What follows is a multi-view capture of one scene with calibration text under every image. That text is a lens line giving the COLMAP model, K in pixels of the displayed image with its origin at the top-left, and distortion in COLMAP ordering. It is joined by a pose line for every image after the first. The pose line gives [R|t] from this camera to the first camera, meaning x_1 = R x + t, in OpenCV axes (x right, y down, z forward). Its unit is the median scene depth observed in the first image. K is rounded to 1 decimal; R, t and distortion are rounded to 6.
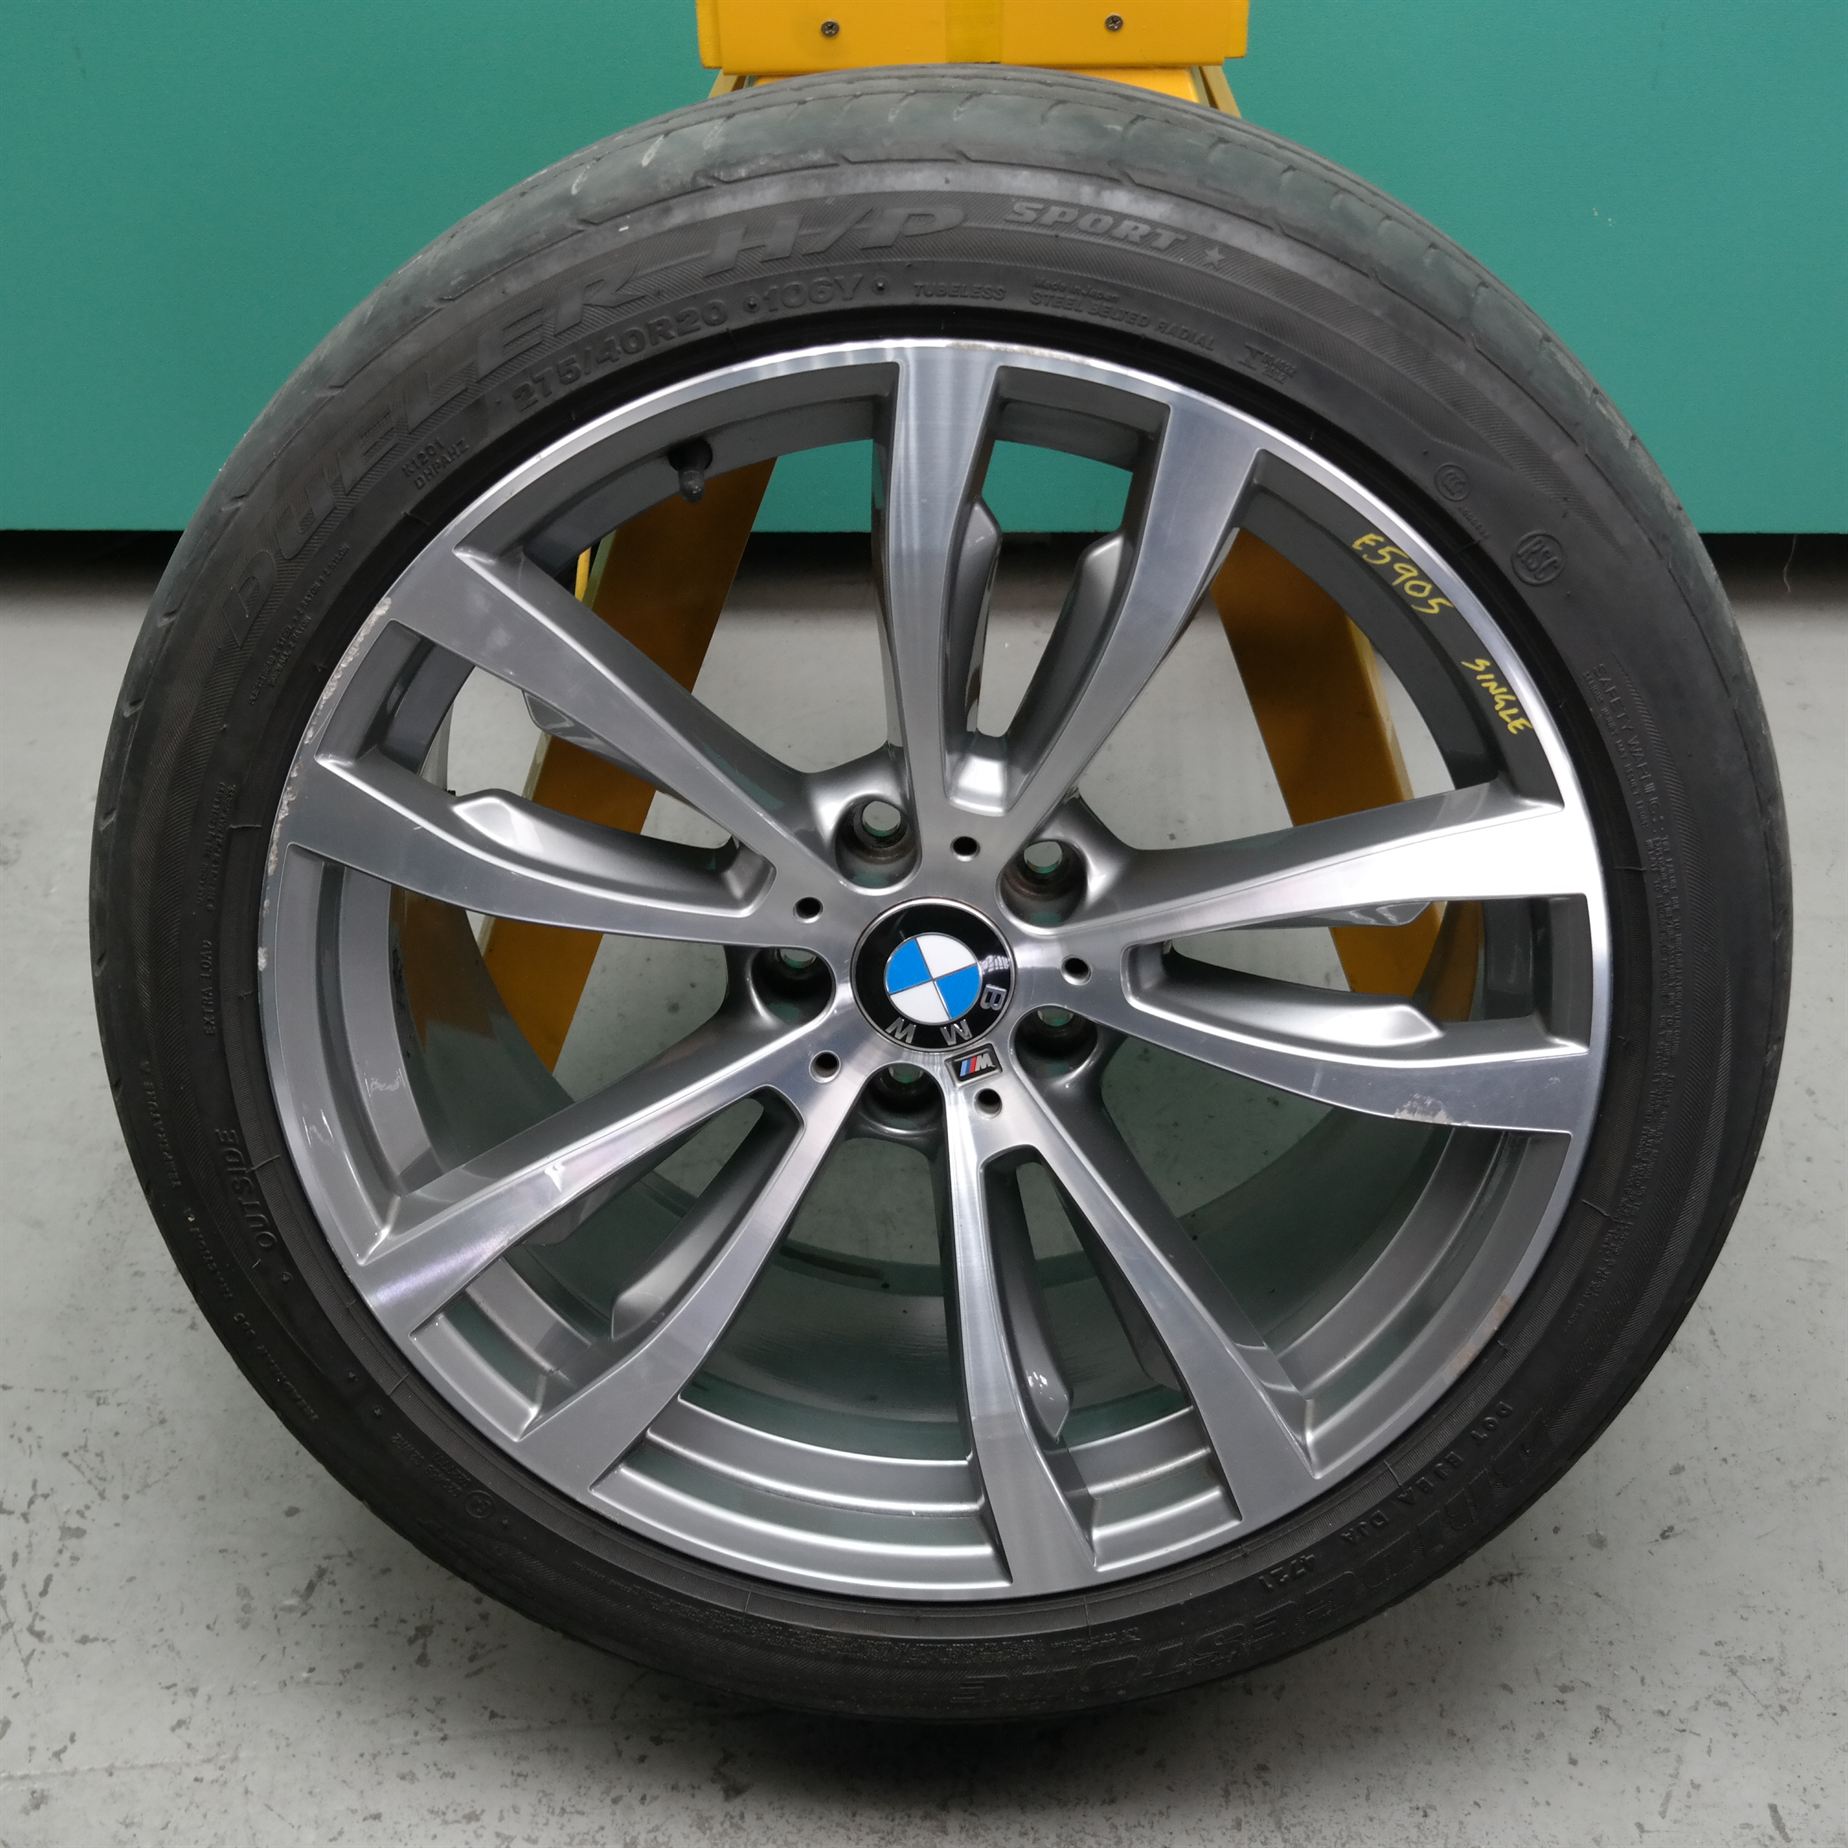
lens RADIAL K [[3030.6, 0, 924.0], [0, 3030.6, 924.0], [0, 0, 1]] dist [-0.041816, 0.138929]
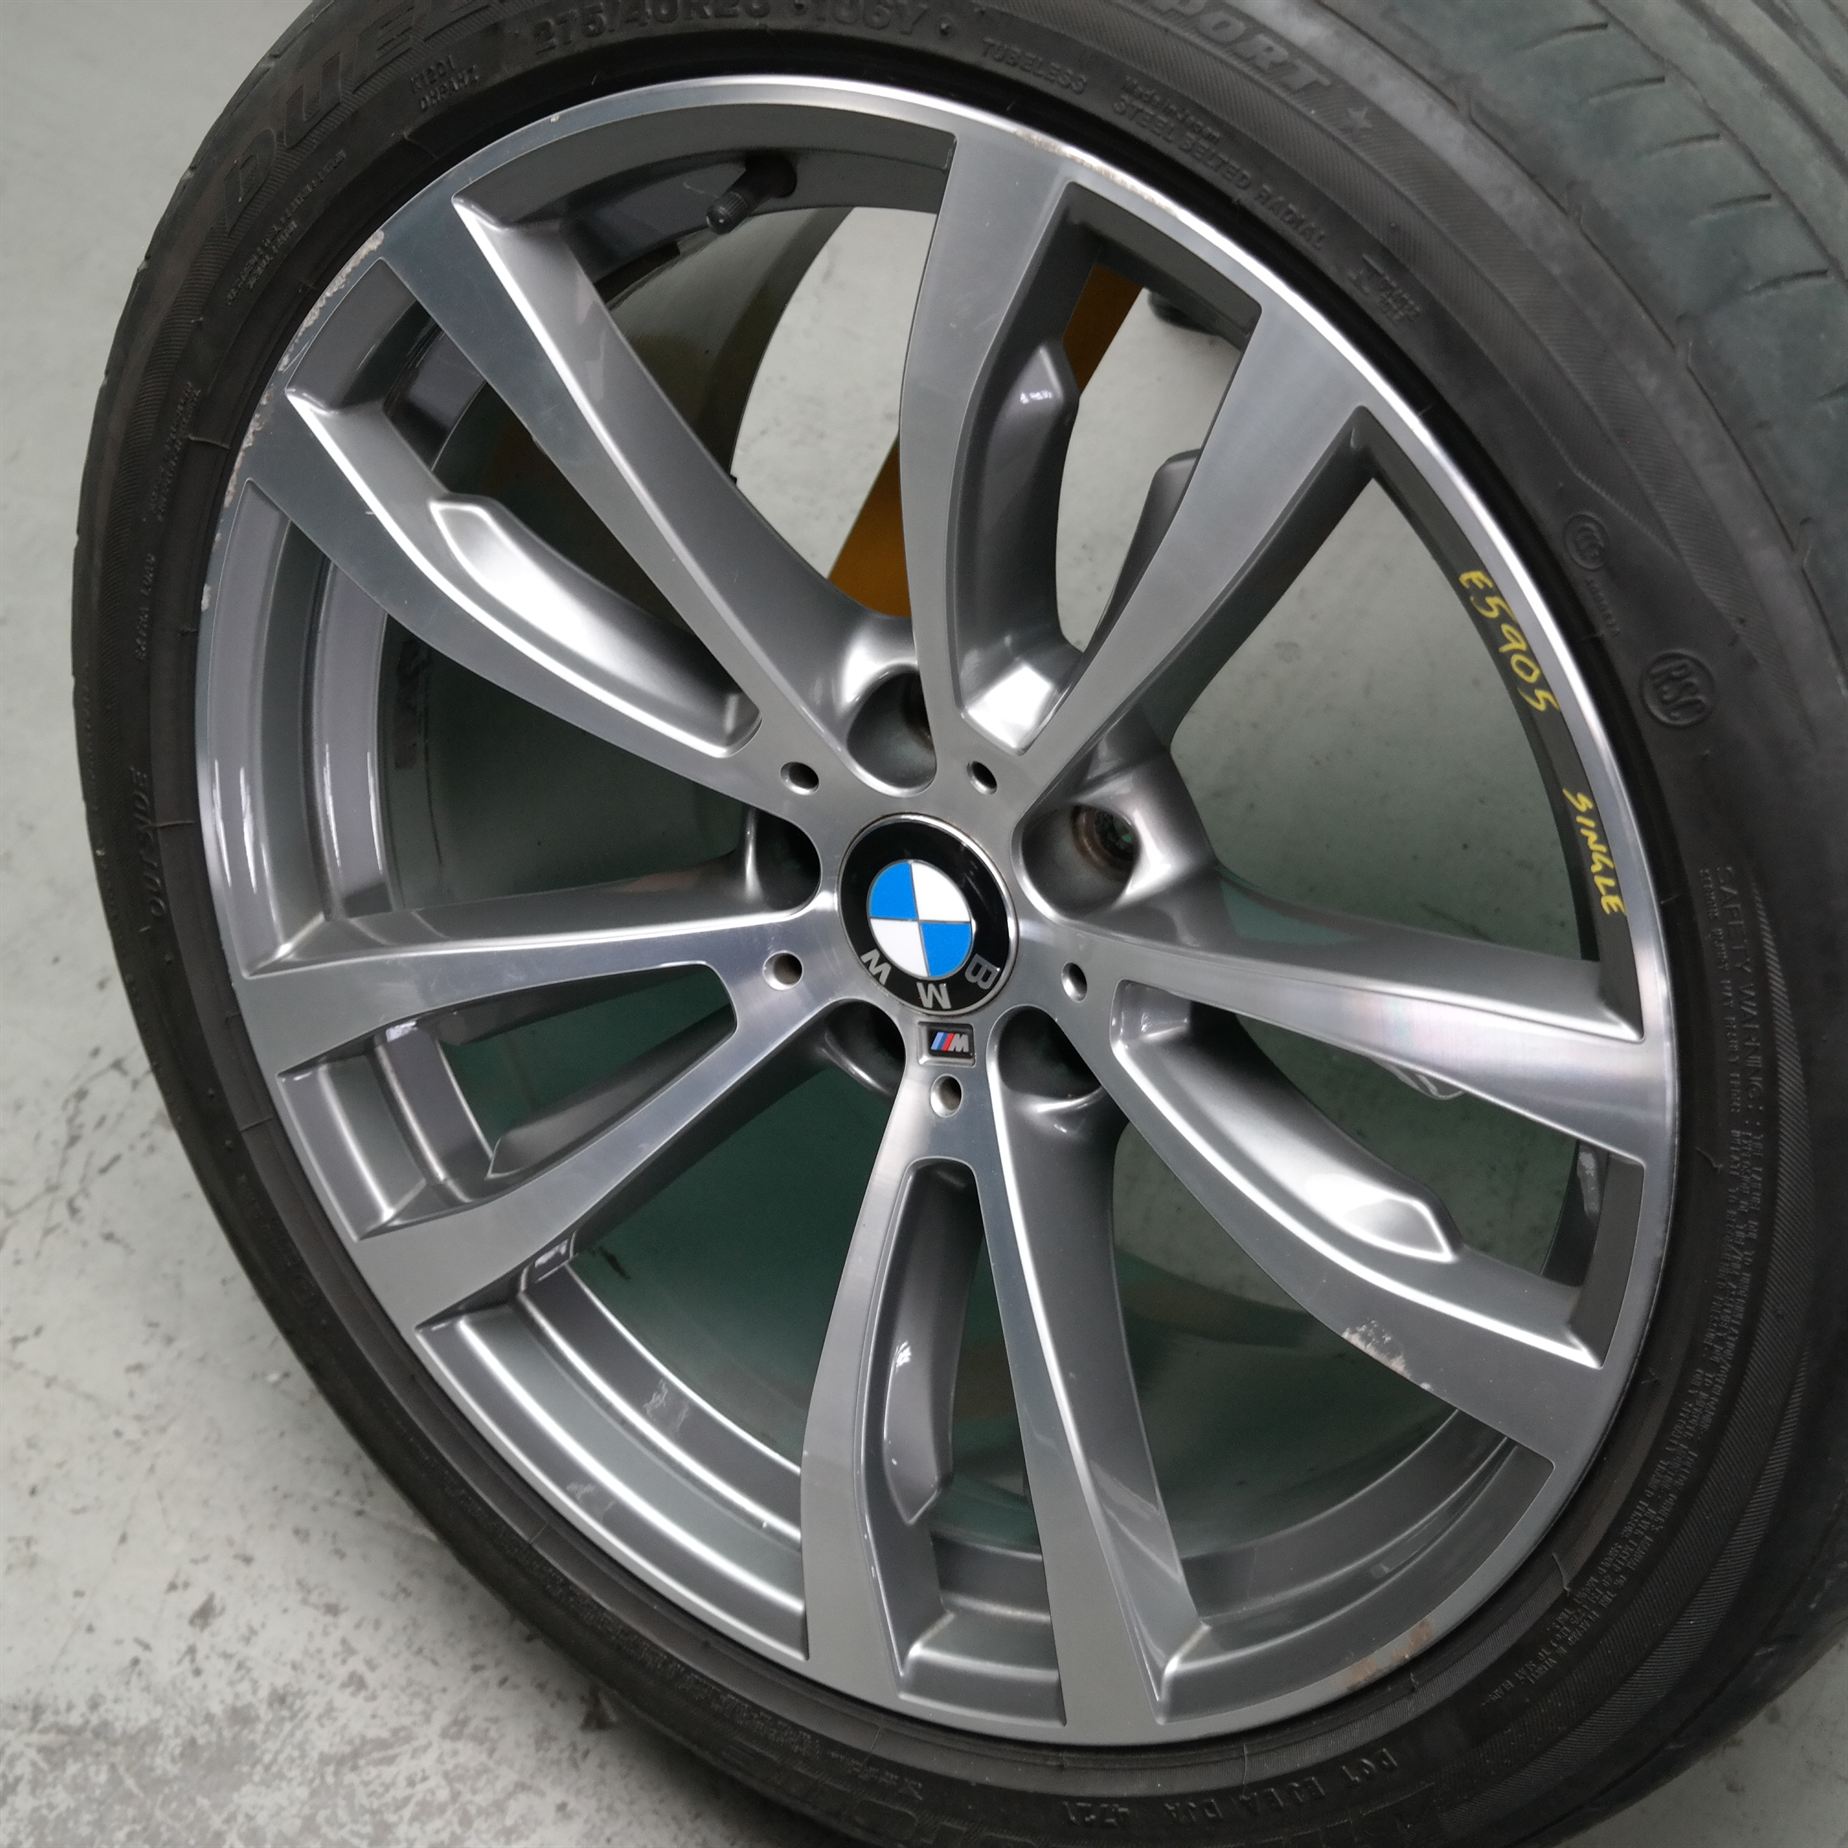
lens RADIAL K [[3478.1, 0, 924.0], [0, 3478.1, 924.0], [0, 0, 1]] dist [0.018319, 0.052934]
pose [[0.846349, 0.377446, -0.375802, 0.354453], [-0.330315, 0.925446, 0.185588, -0.153016], [0.417834, -0.032939, 0.907926, 0.206412]]
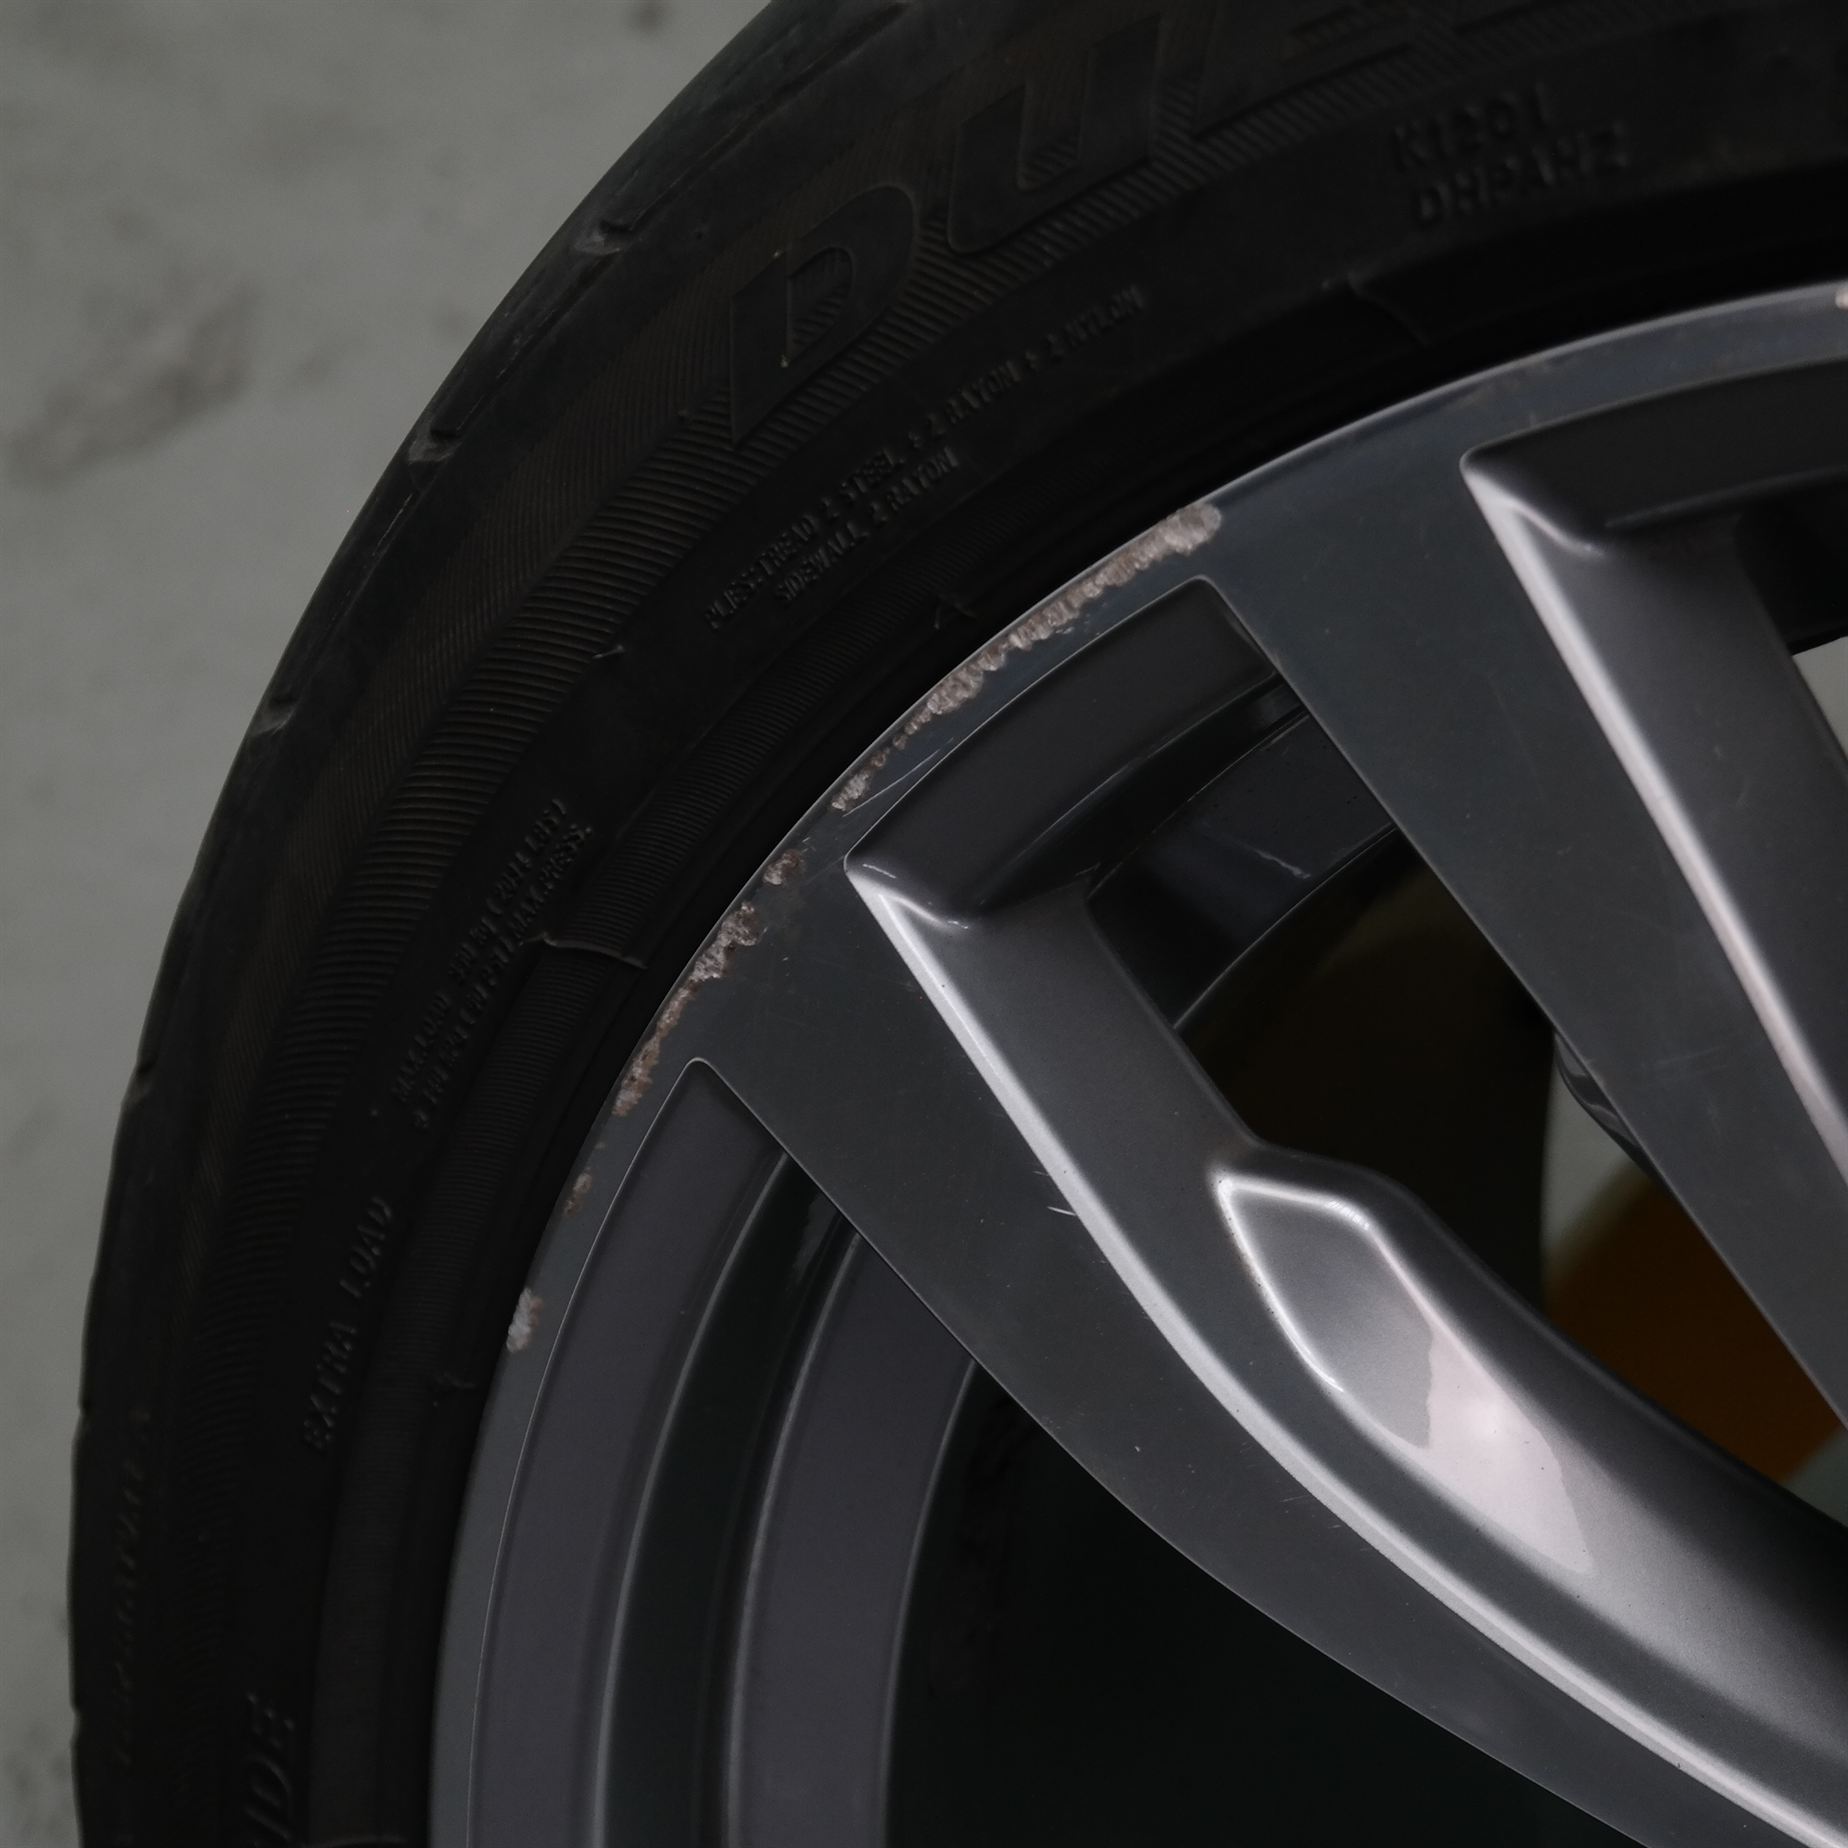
lens RADIAL K [[6165.2, 0, 901.4], [0, 6165.2, 923.9], [0, 0, 1]] dist [0.261864, 0.678640]
pose [[0.834810, 0.436822, -0.335081, 0.011319], [-0.384062, 0.898159, 0.214026, -0.181666], [0.394447, -0.049979, 0.917559, 0.437184]]
